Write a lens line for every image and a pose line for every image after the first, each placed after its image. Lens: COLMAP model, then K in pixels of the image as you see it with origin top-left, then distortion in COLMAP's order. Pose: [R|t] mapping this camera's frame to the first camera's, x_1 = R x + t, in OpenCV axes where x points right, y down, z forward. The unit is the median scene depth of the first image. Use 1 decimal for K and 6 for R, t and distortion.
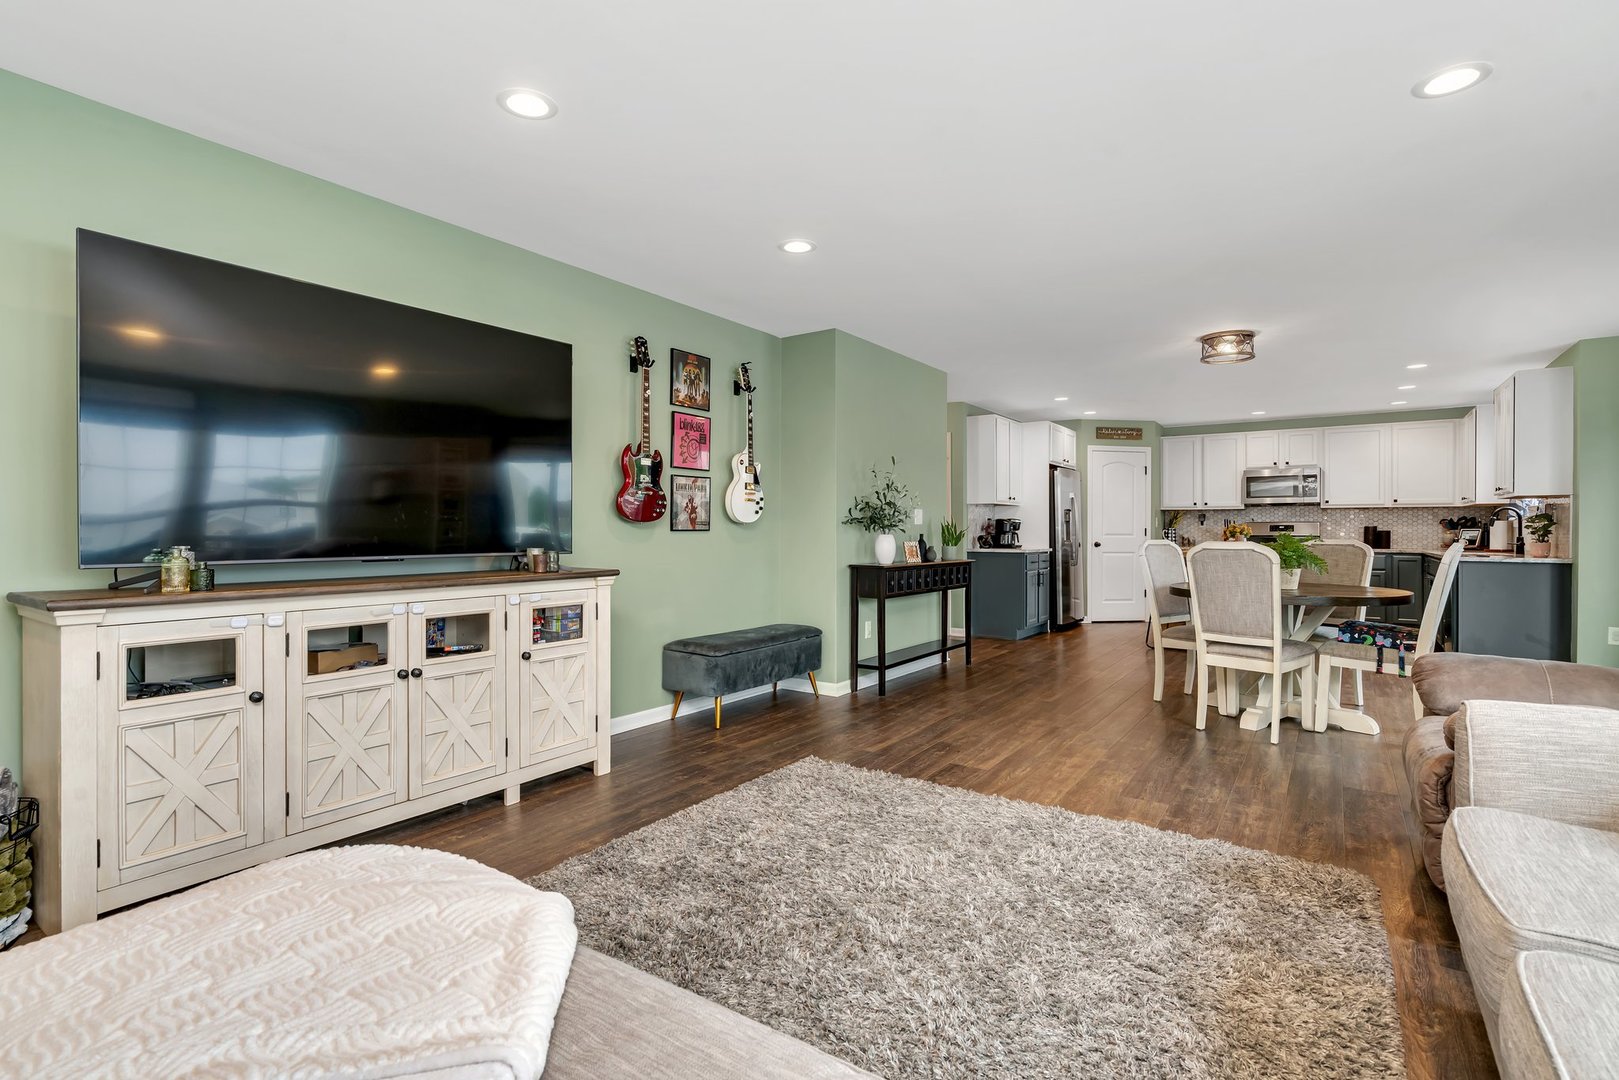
lens RADIAL K [[767.7, 0, 803.7], [0, 767.7, 529.1], [0, 0, 1]] dist [-0.007869, 0.001271]
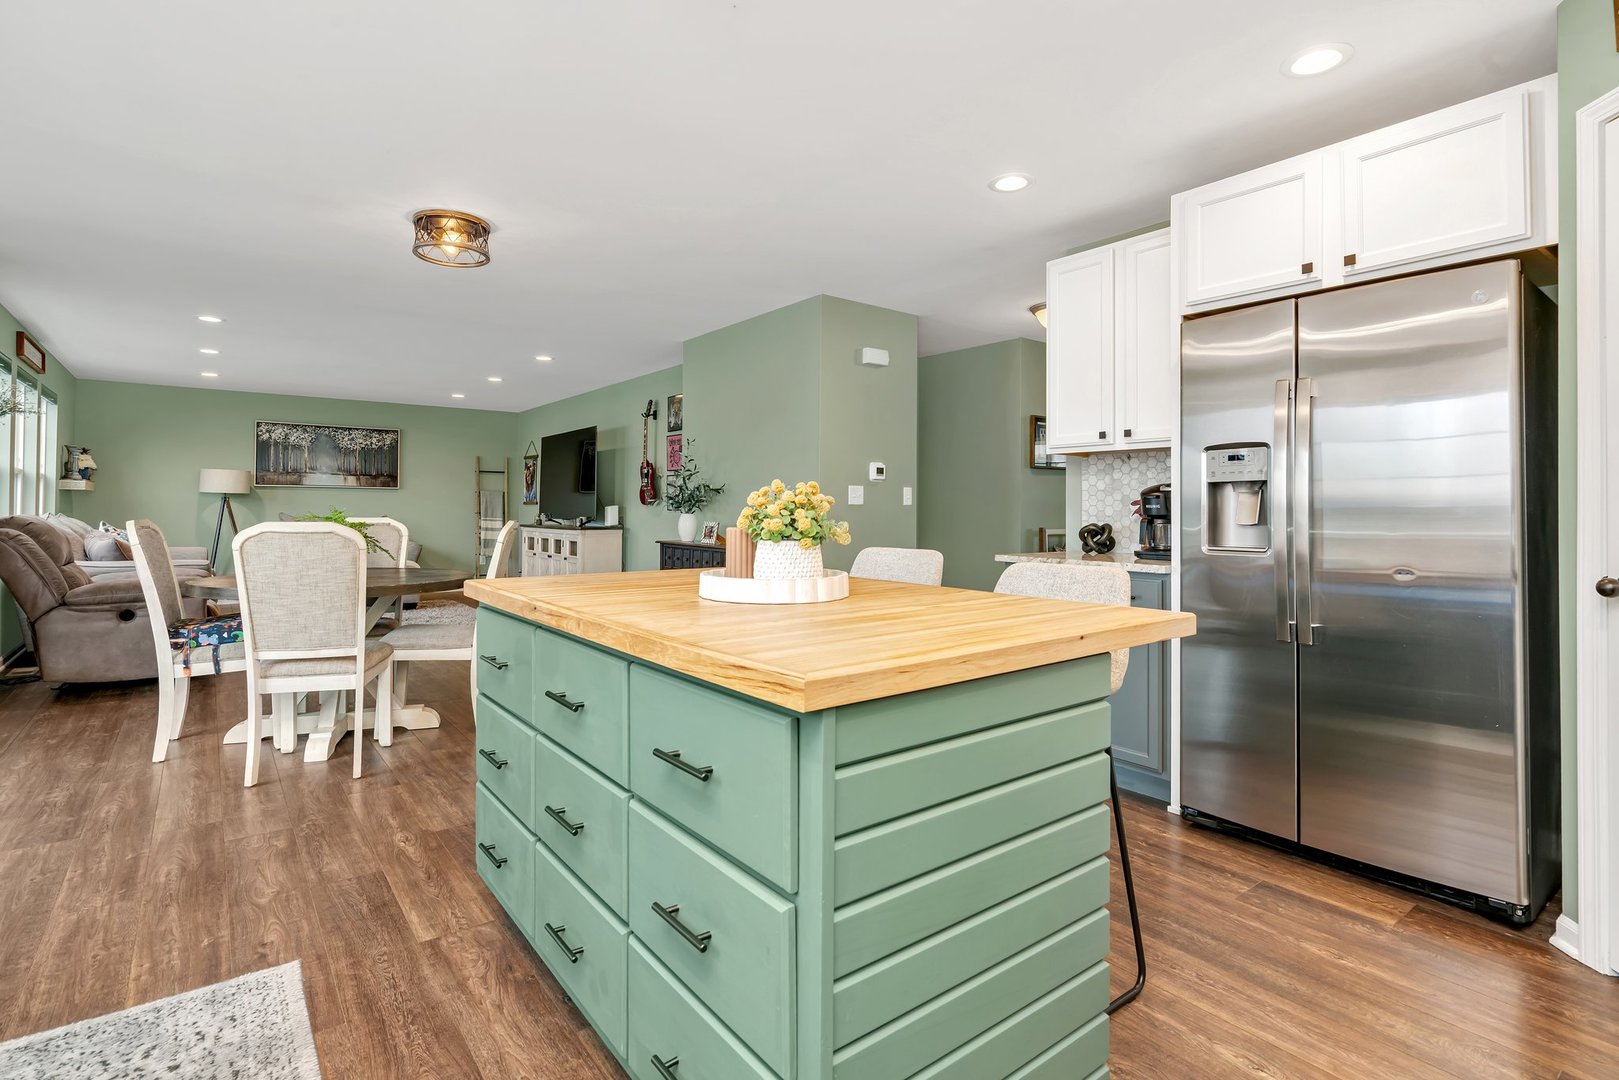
lens RADIAL K [[790.7, 0, 807.6], [0, 790.7, 497.6], [0, 0, 1]] dist [-0.001956, 0.000492]
pose [[-0.304140, -0.017468, -0.952467, 1.312436], [-0.004215, 0.999847, -0.016991, 0.003272], [0.952618, -0.001153, -0.304167, 1.770749]]
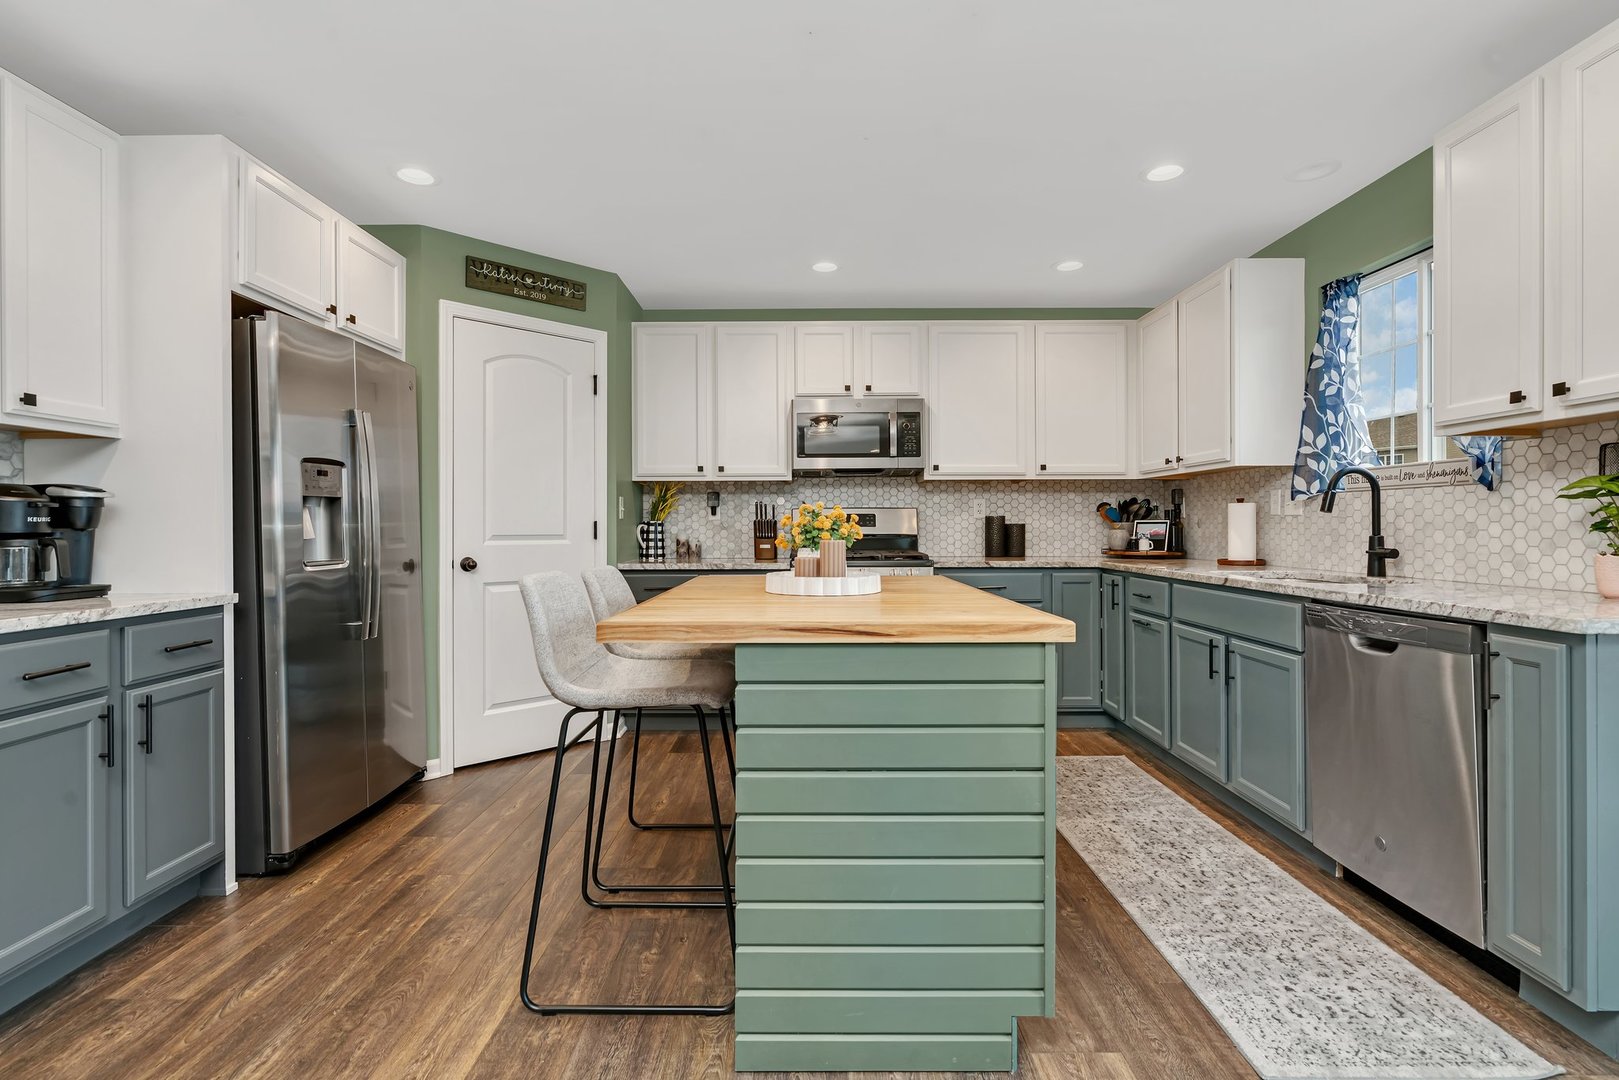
lens RADIAL K [[767.7, 0, 803.7], [0, 767.7, 529.1], [0, 0, 1]] dist [-0.007869, 0.001271]
pose [[0.826077, -0.007554, 0.563507, 0.627589], [0.004824, 0.999968, 0.006333, 0.002610], [-0.563537, -0.002513, 0.826087, 1.213618]]
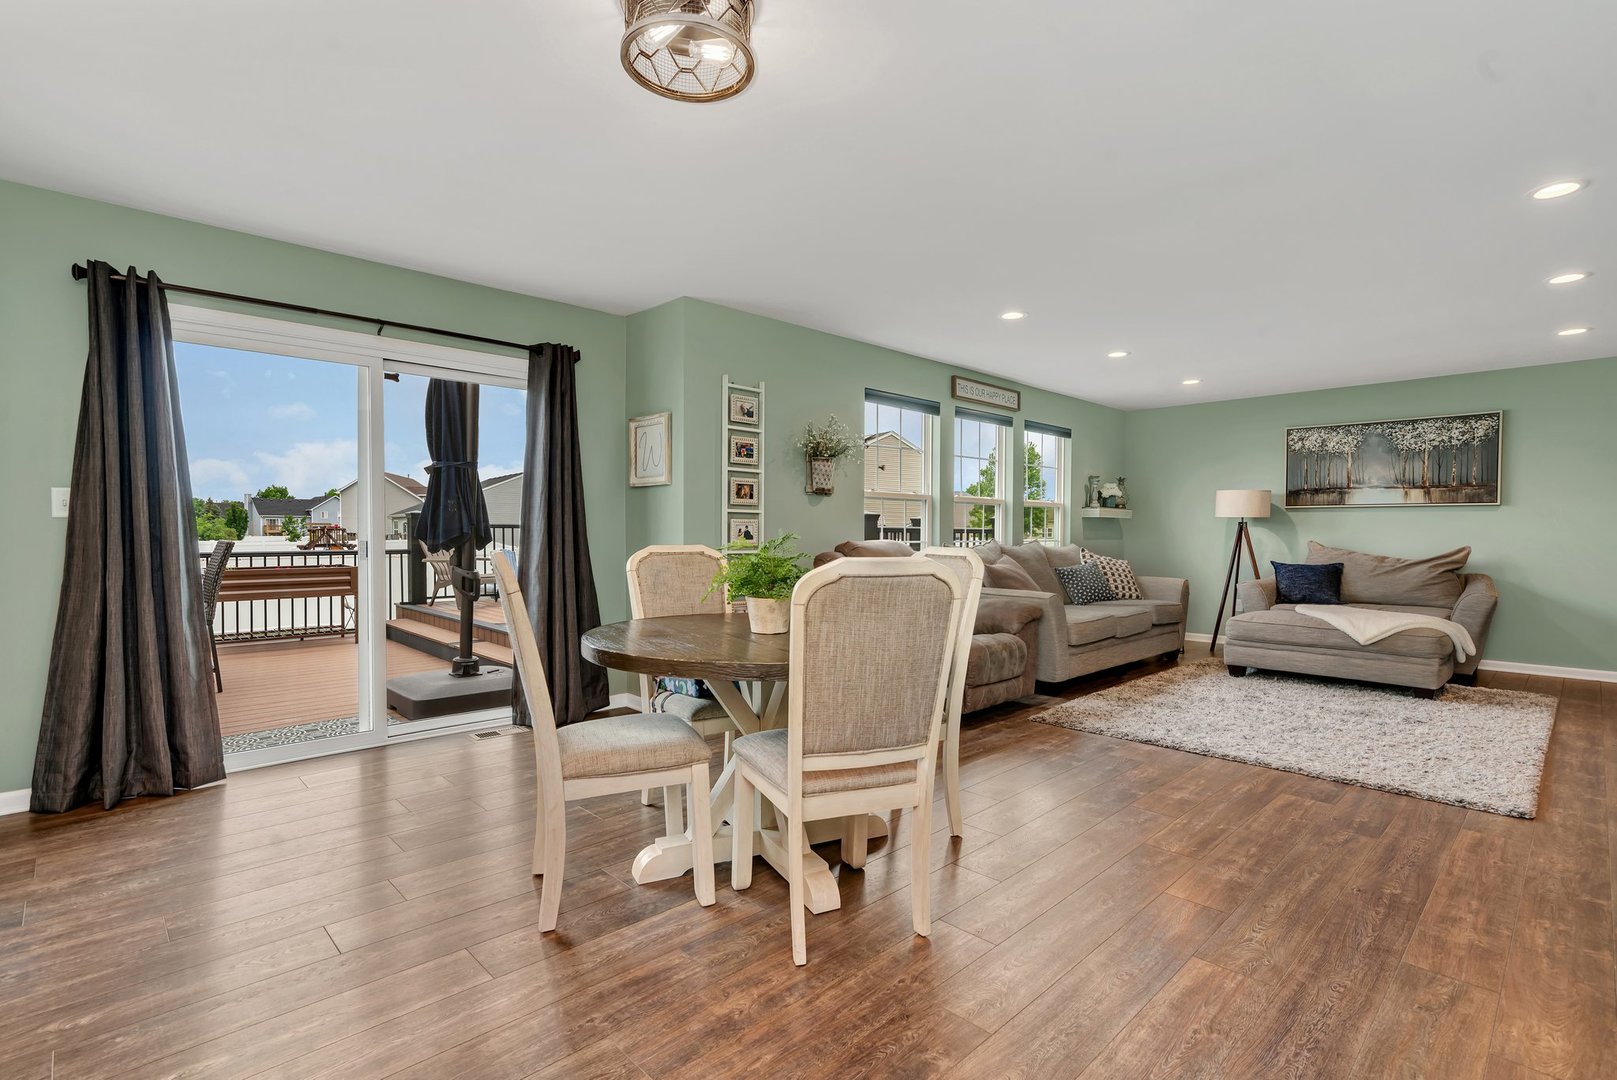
lens RADIAL K [[764.7, 0, 808.5], [0, 764.7, 540.0], [0, 0, 1]] dist [0.003818, 0.000581]
pose [[-0.981896, -0.006609, 0.189307, 0.490373], [-0.004881, 0.999942, 0.009596, 0.001179], [-0.189359, 0.008498, -0.981871, 1.571210]]
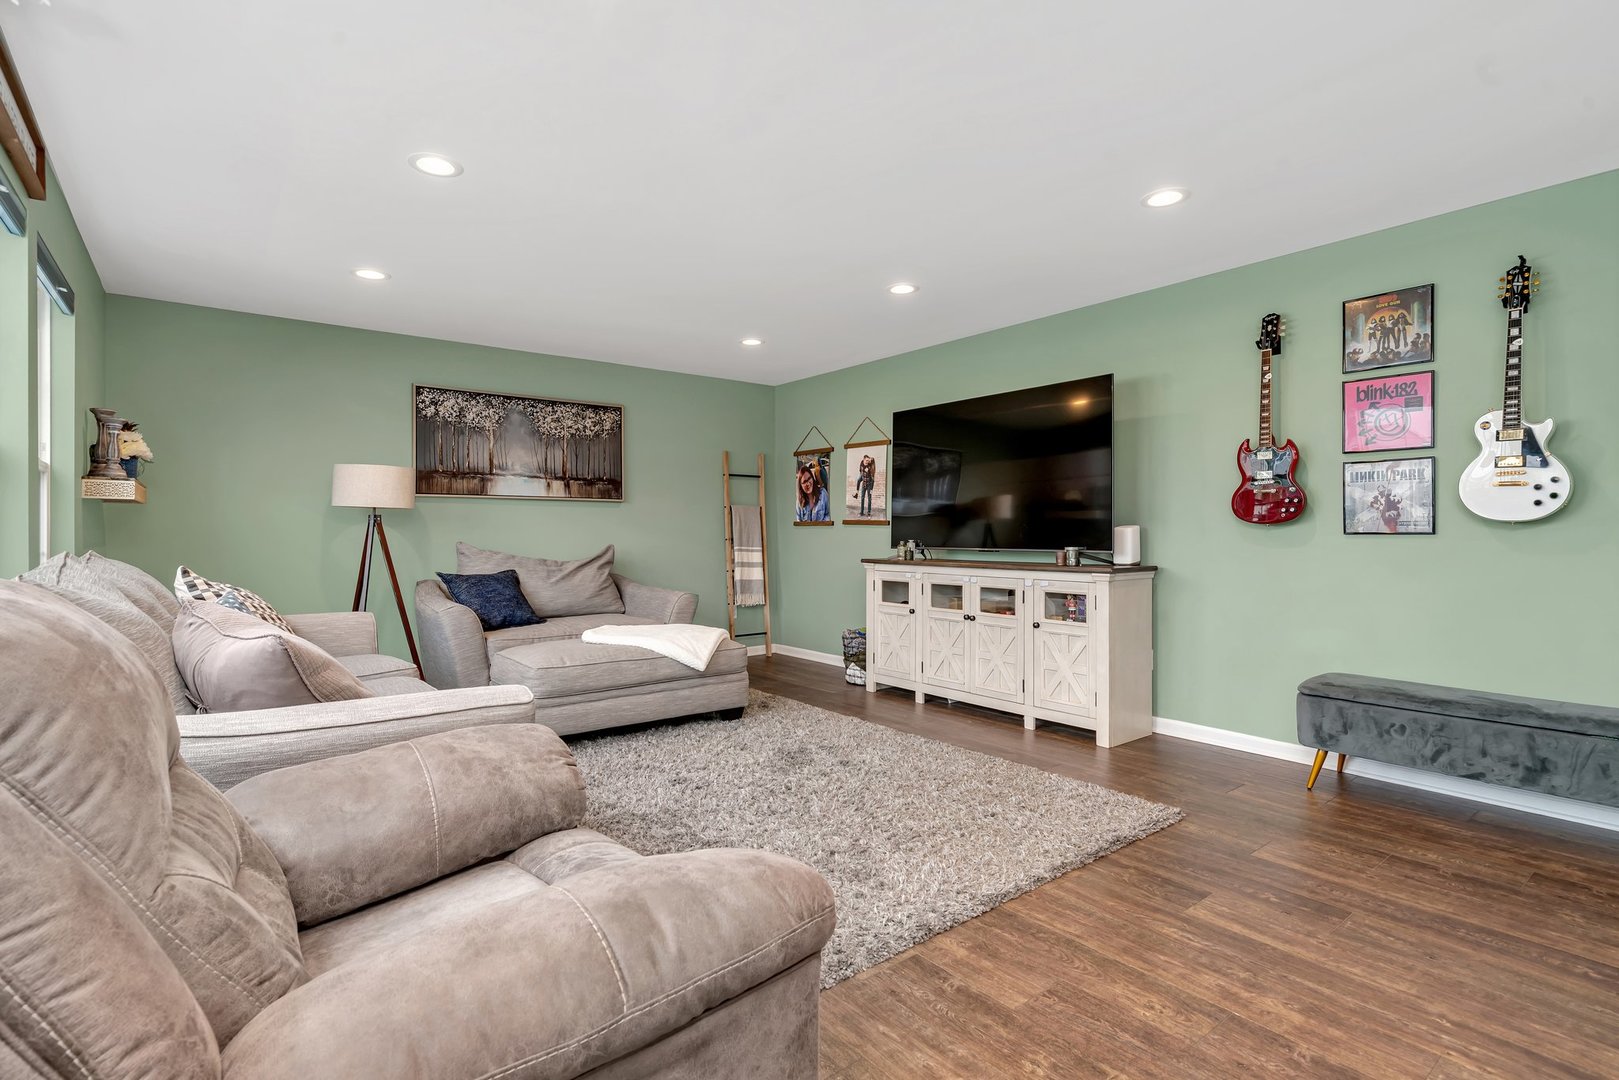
lens RADIAL K [[767.7, 0, 803.7], [0, 767.7, 529.1], [0, 0, 1]] dist [-0.007869, 0.001271]
pose [[-0.295448, -0.003226, -0.955353, 0.731231], [0.001786, 0.999991, -0.003929, -0.000525], [0.955357, -0.002867, -0.295439, 0.692089]]
